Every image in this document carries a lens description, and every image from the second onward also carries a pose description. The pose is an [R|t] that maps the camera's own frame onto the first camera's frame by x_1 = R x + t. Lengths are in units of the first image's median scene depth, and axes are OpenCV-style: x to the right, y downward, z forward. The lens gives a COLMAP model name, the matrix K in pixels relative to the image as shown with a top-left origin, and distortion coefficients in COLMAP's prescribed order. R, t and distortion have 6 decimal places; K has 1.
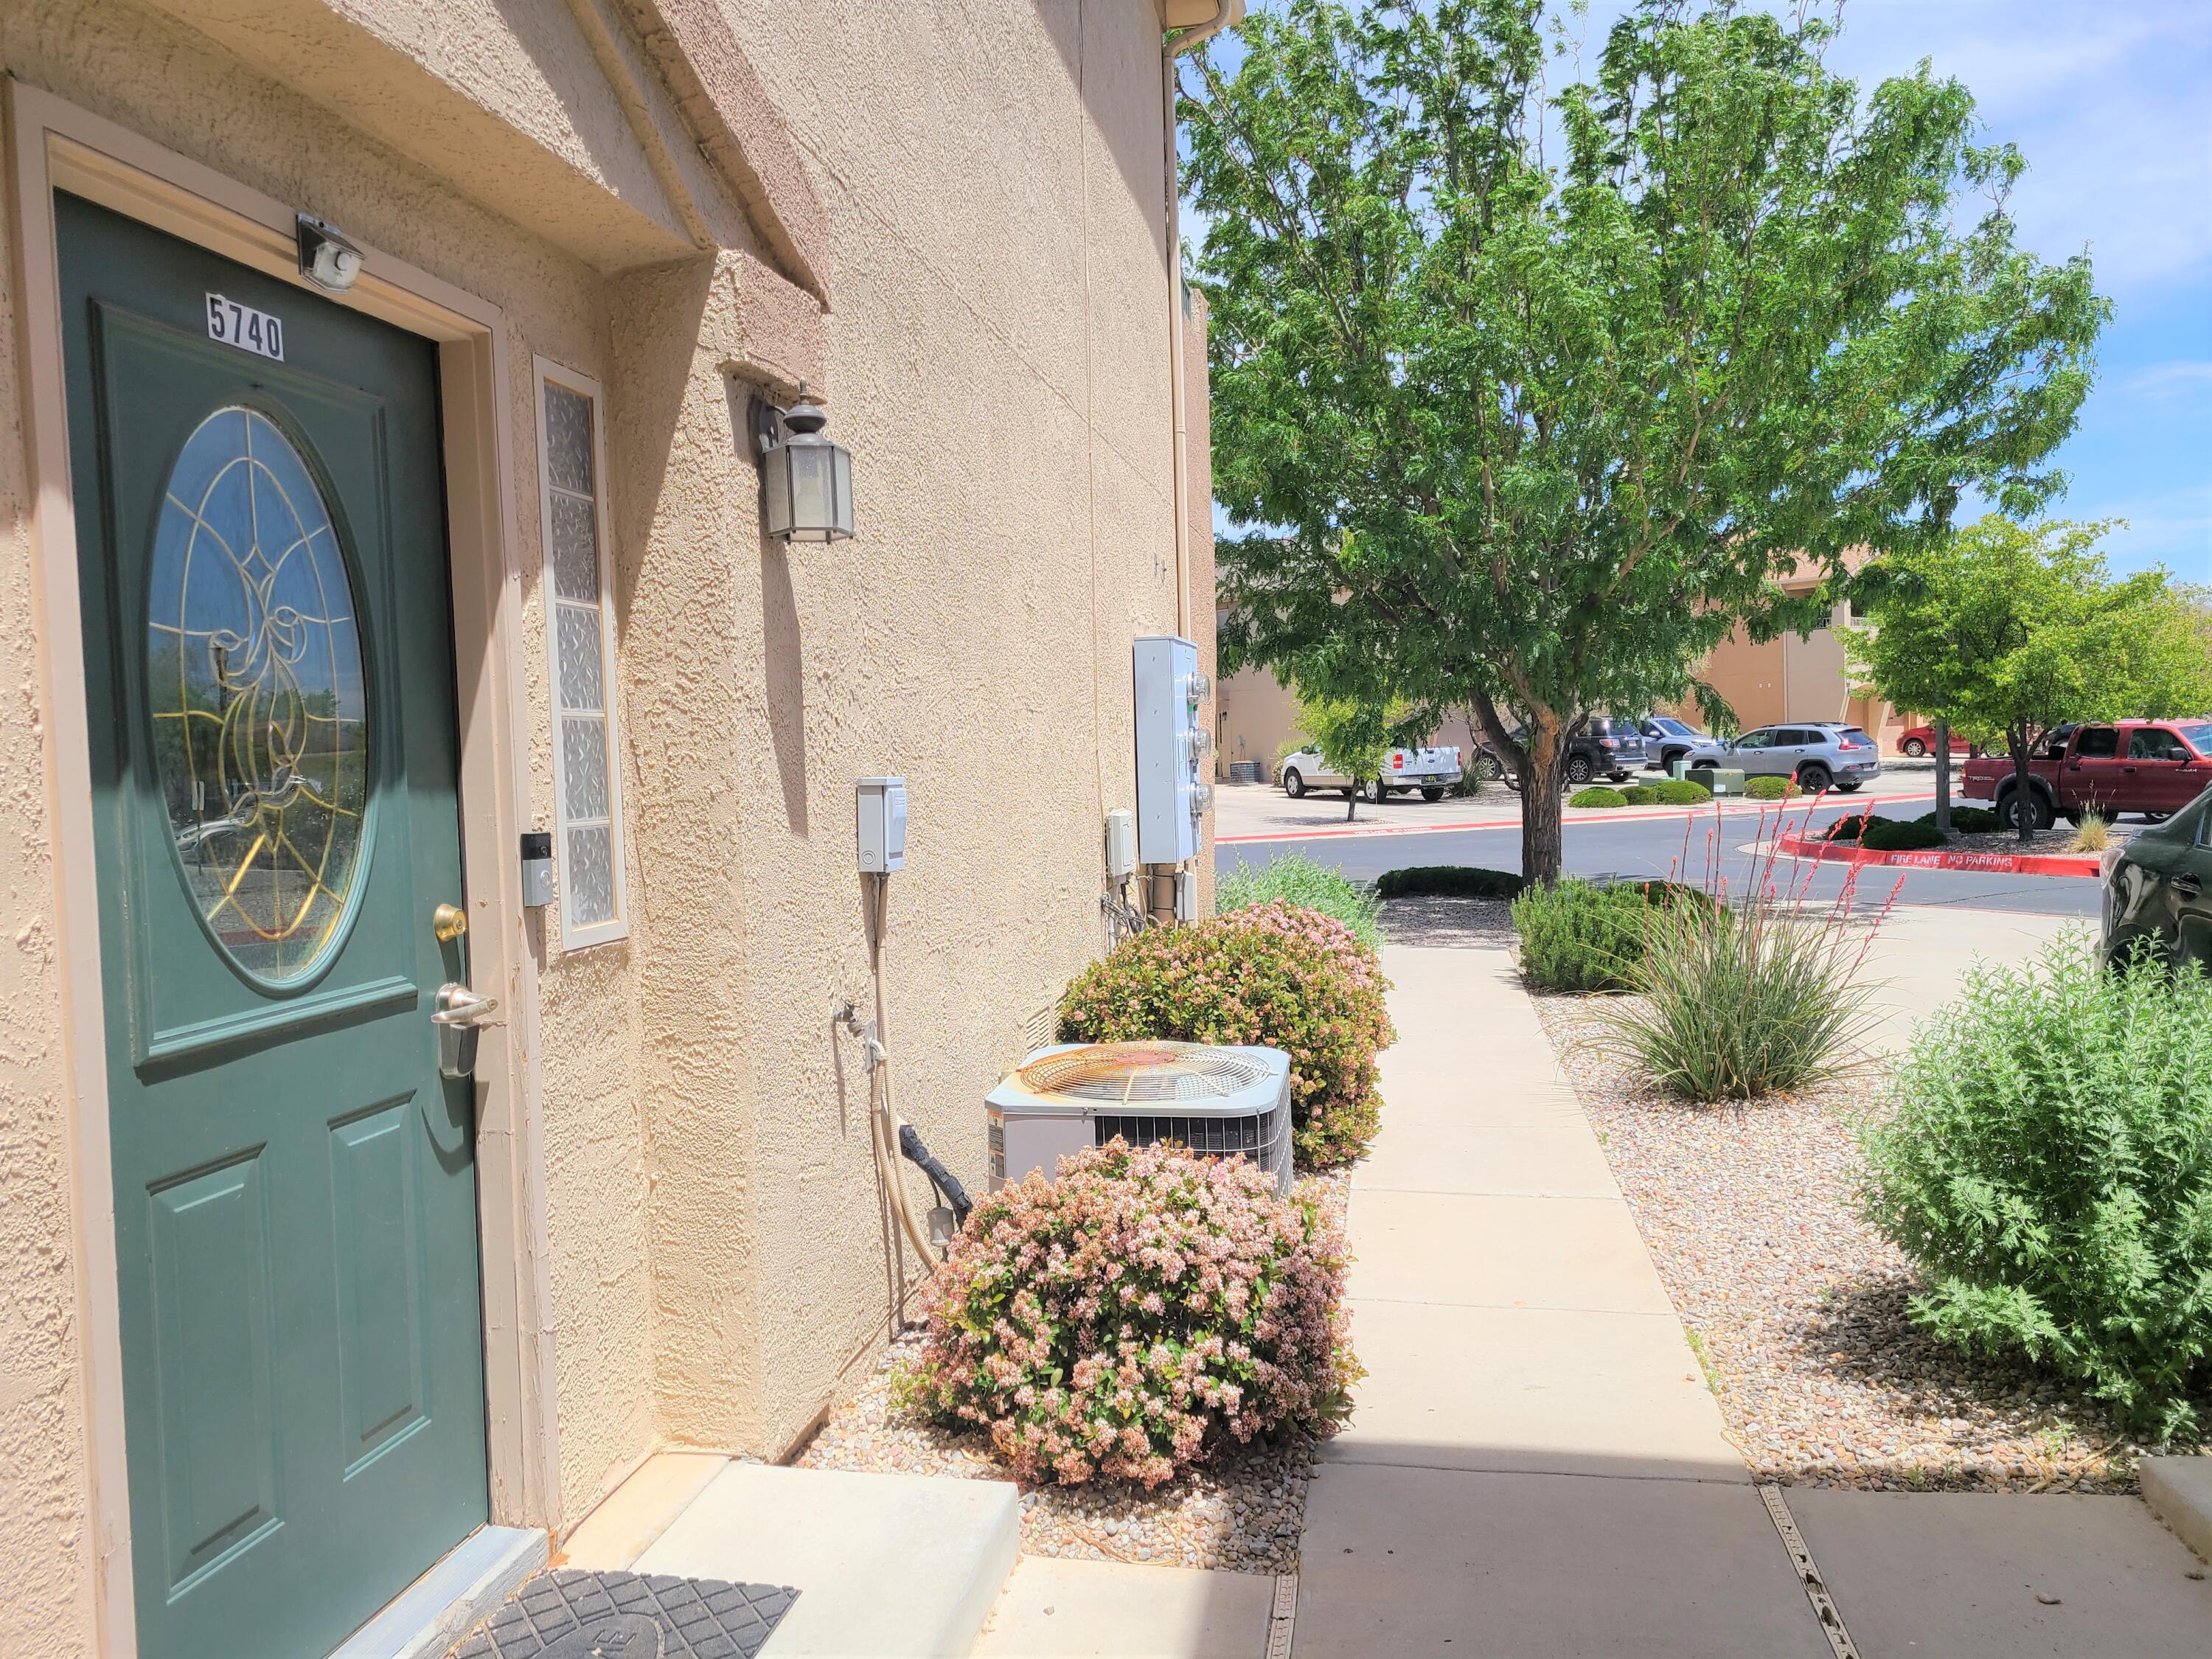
lens RADIAL K [[1664.3, 0, 1115.1], [0, 1664.3, 853.3], [0, 0, 1]] dist [0.063391, -0.053929]
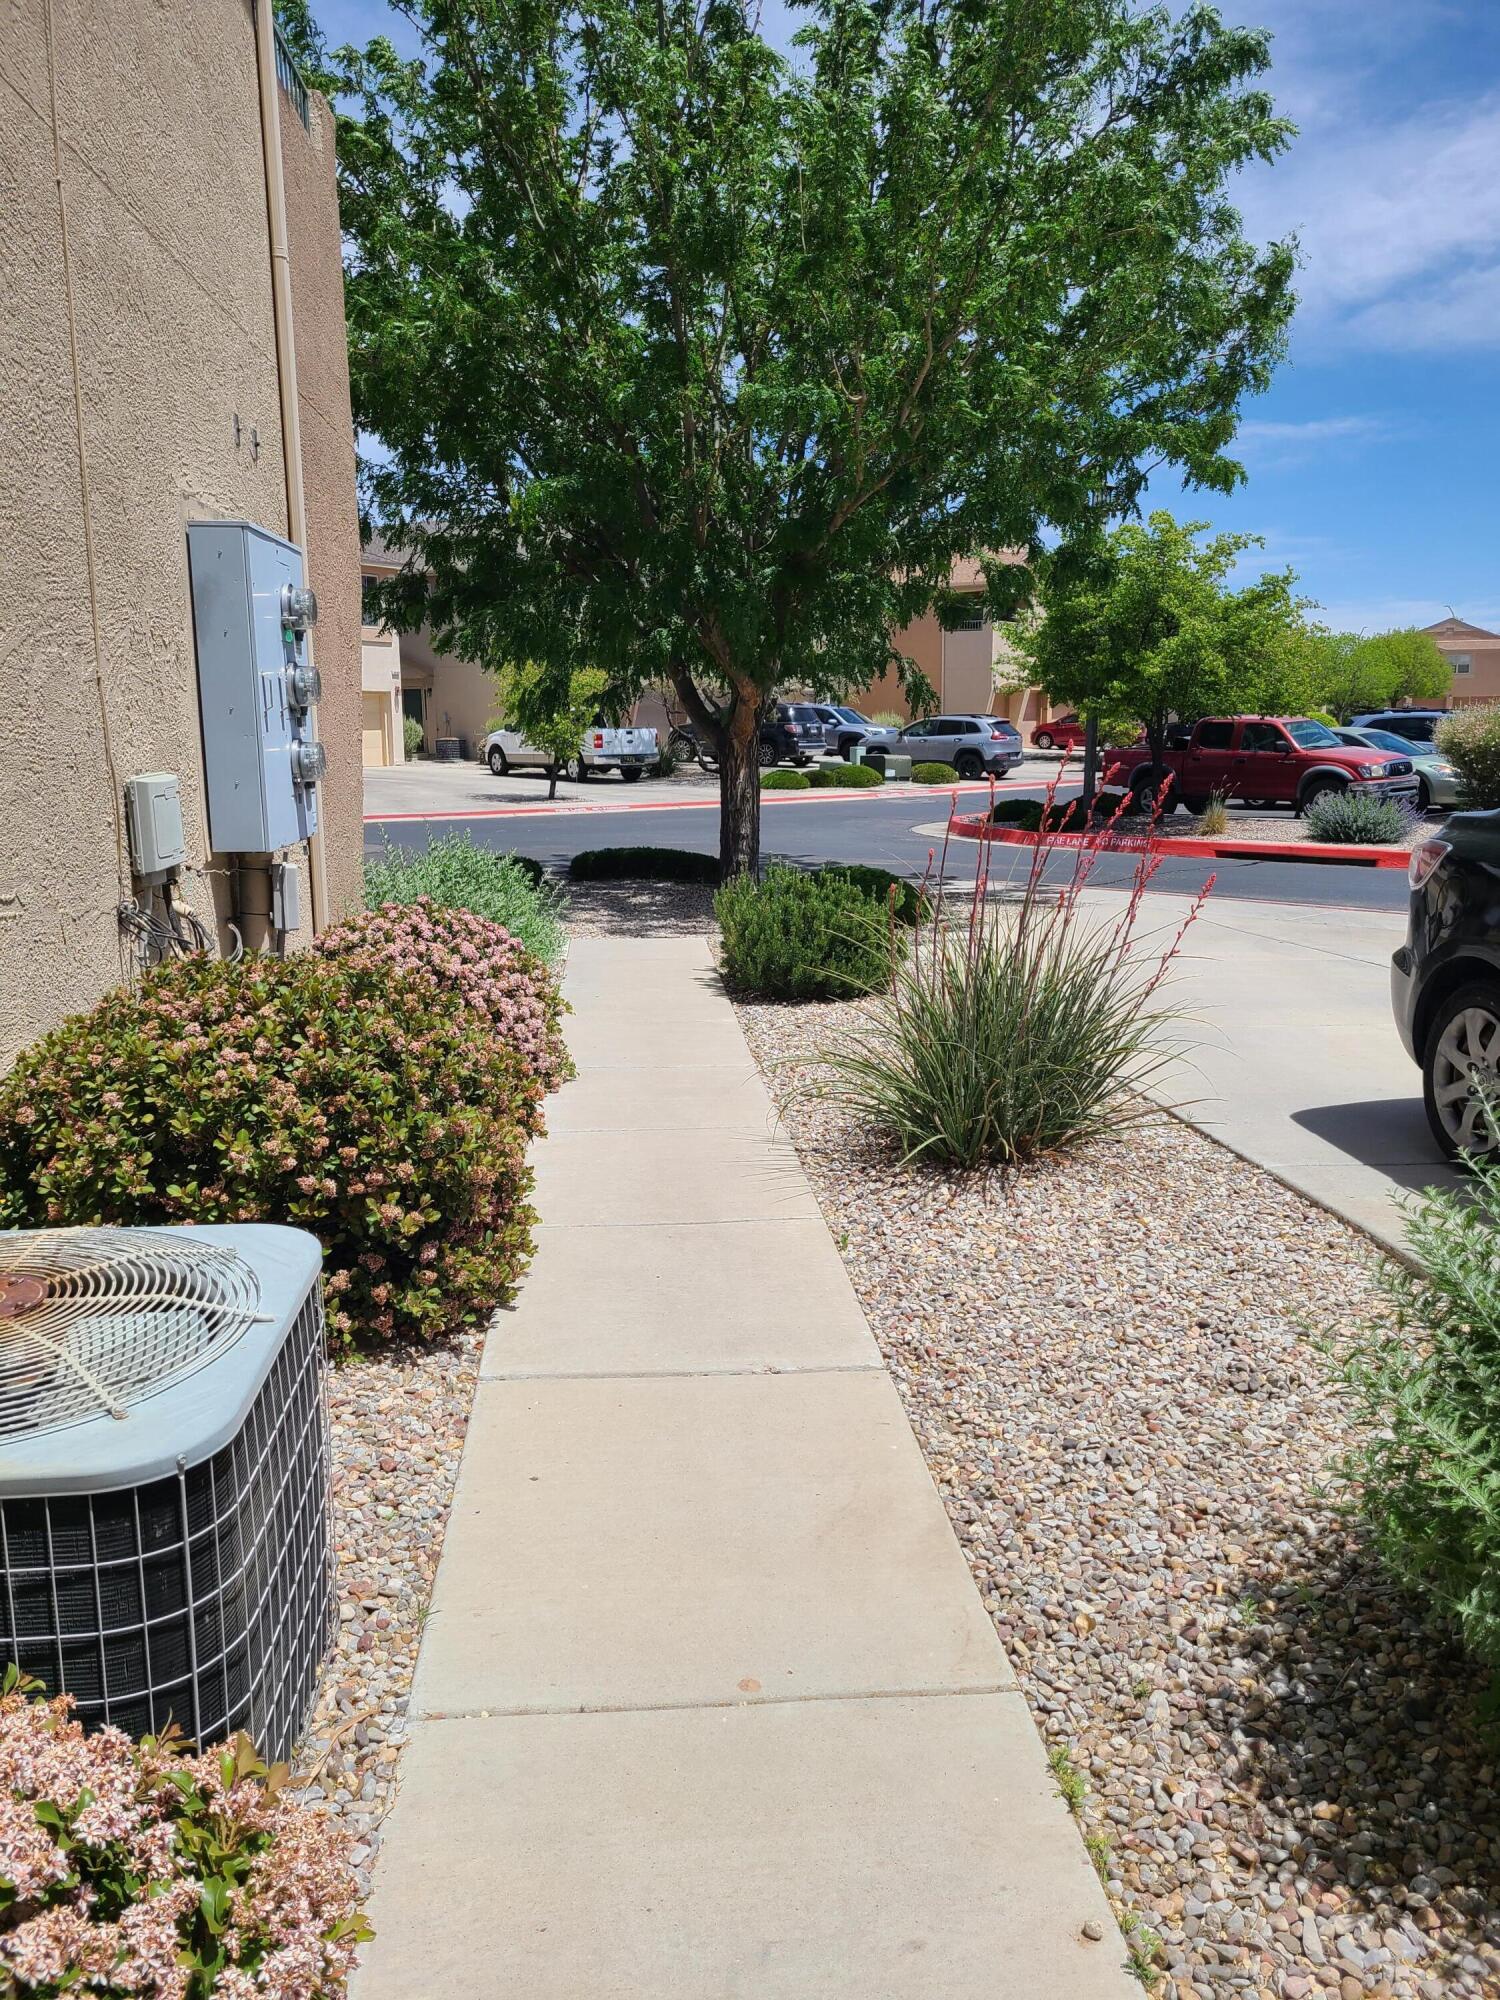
lens RADIAL K [[1504.8, 0, 750.0], [0, 1504.8, 1000.0], [0, 0, 1]] dist [0.063391, -0.053929]
pose [[0.965300, -0.022427, 0.260178, 0.021657], [-0.007014, 0.993719, 0.111681, -0.001648], [-0.261048, -0.109631, 0.959080, 0.100873]]
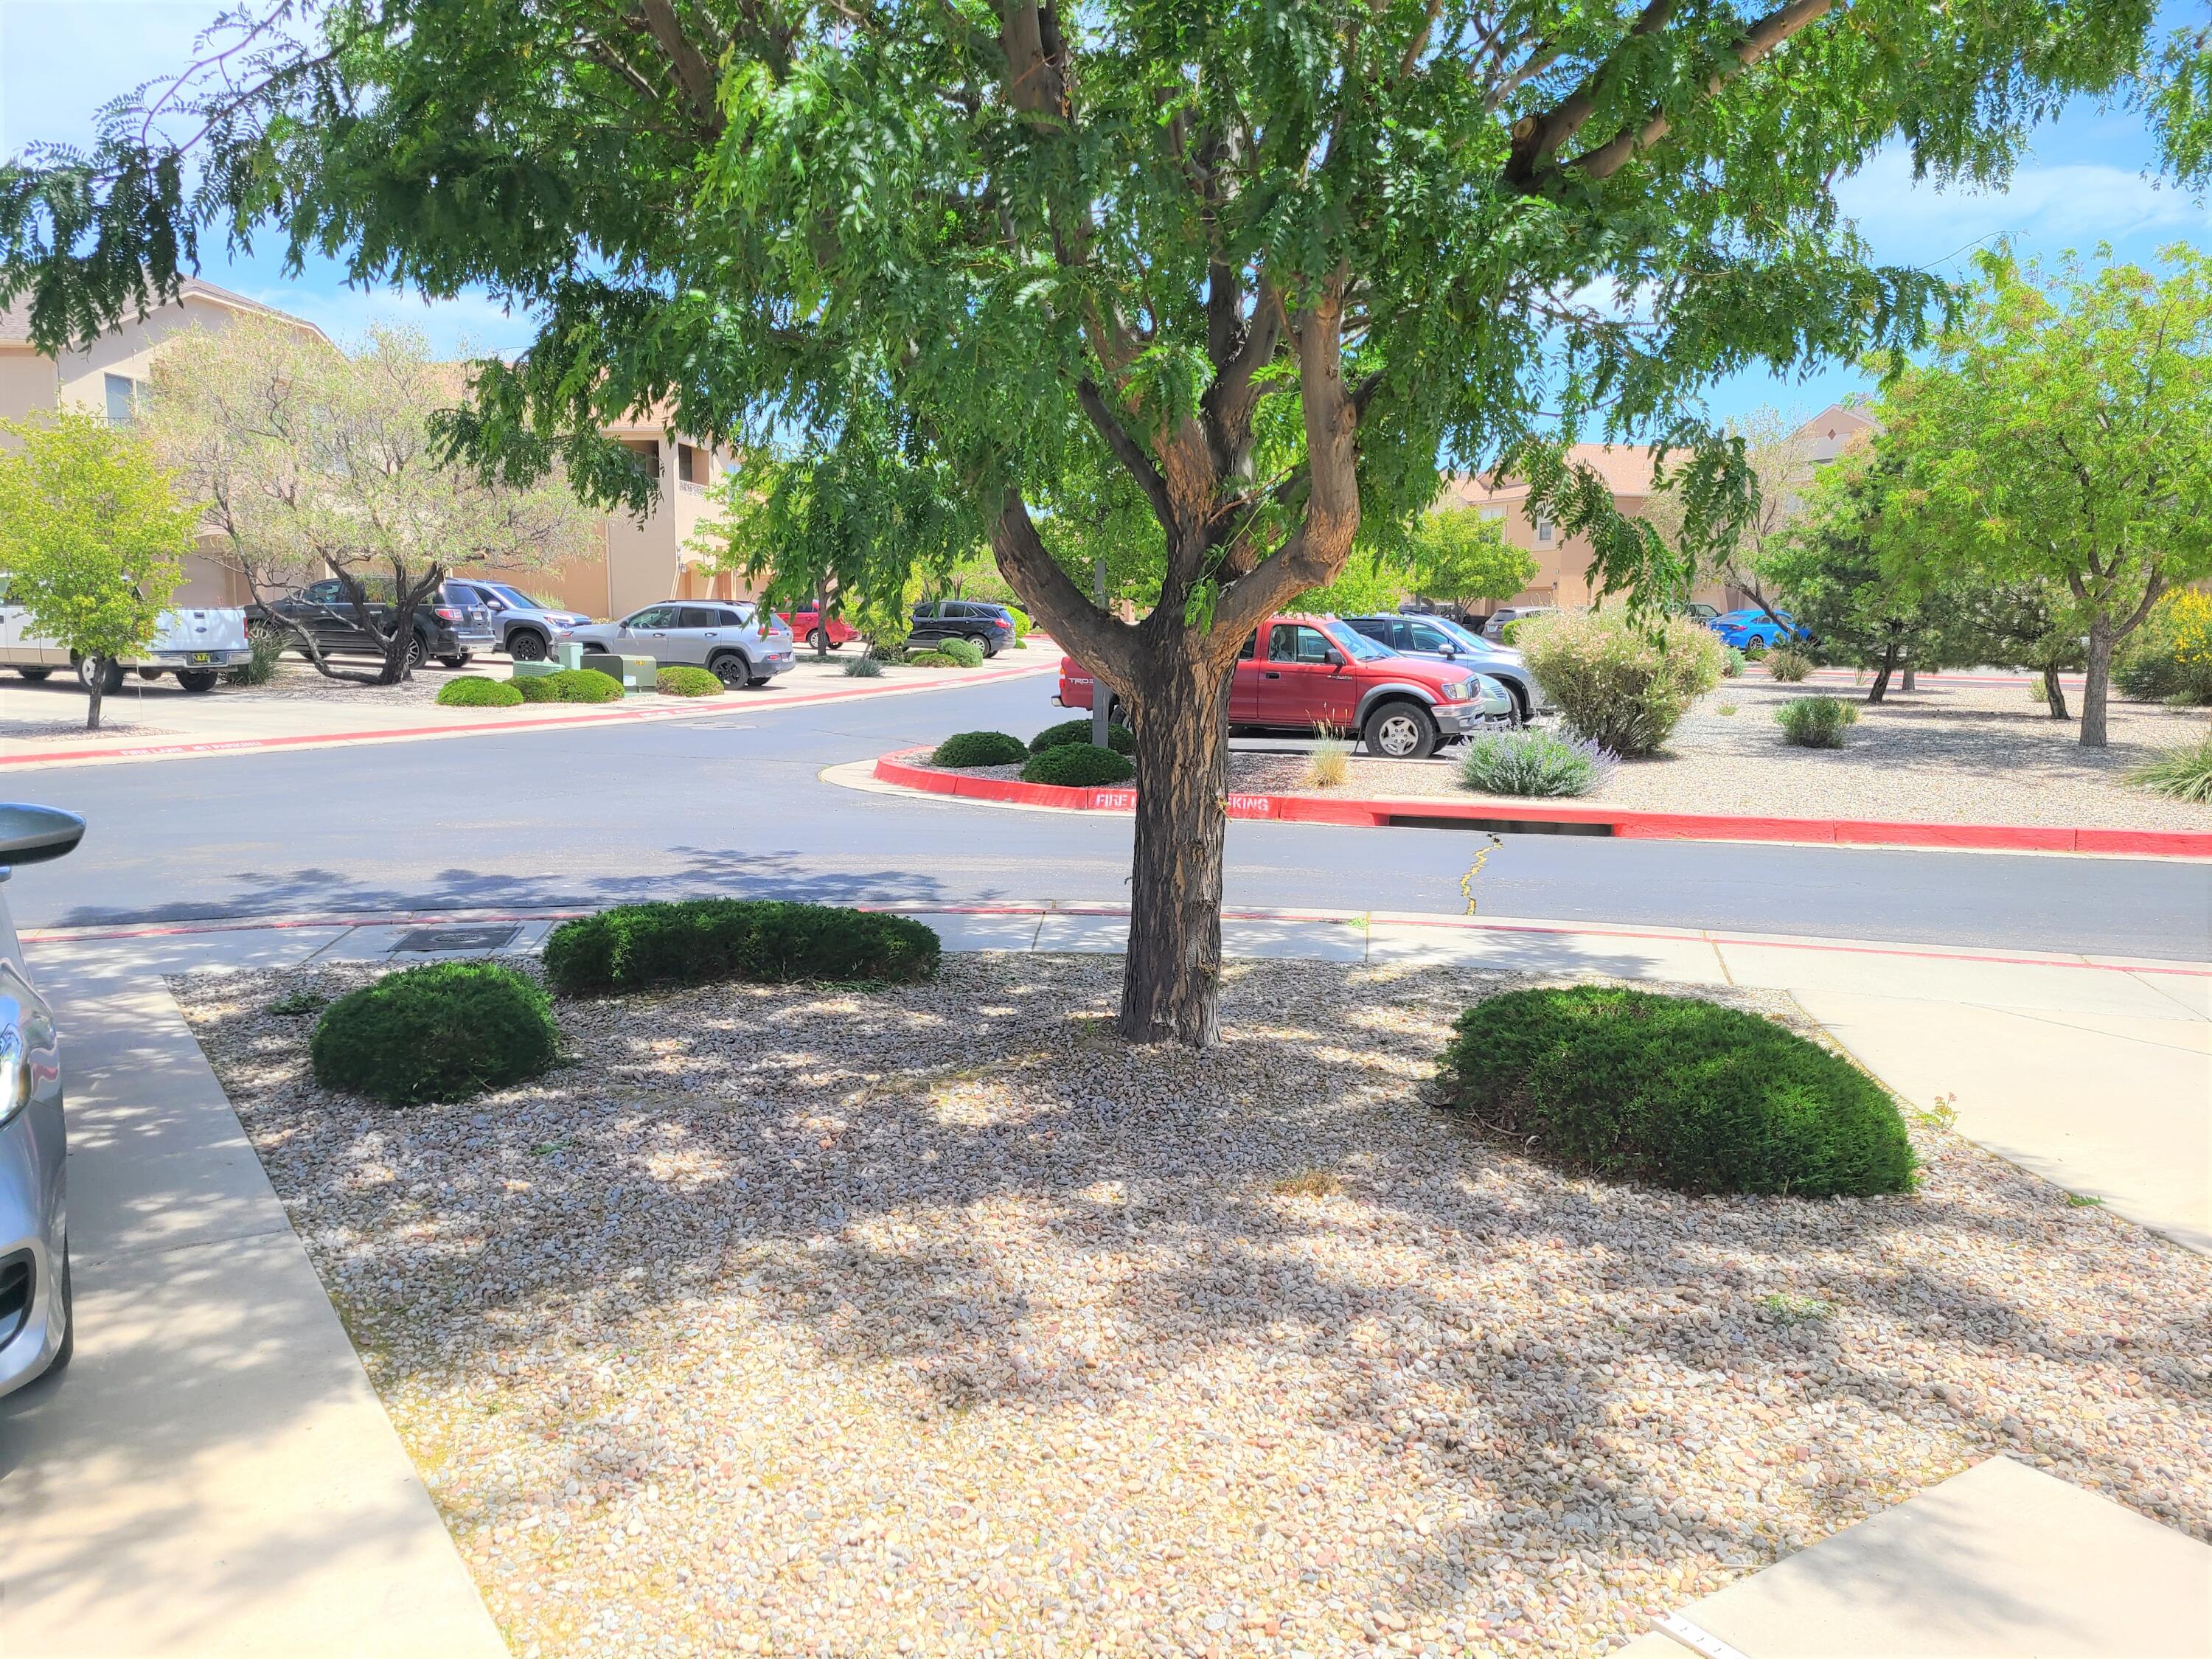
lens RADIAL K [[1653.2, 0, 1085.9], [0, 1653.2, 861.7], [0, 0, 1]] dist [0.050285, -0.035196]
pose [[0.726822, -0.060278, 0.684175, -0.011897], [0.007763, 0.996799, 0.079573, -0.022529], [-0.686782, -0.052524, 0.724964, 0.451420]]
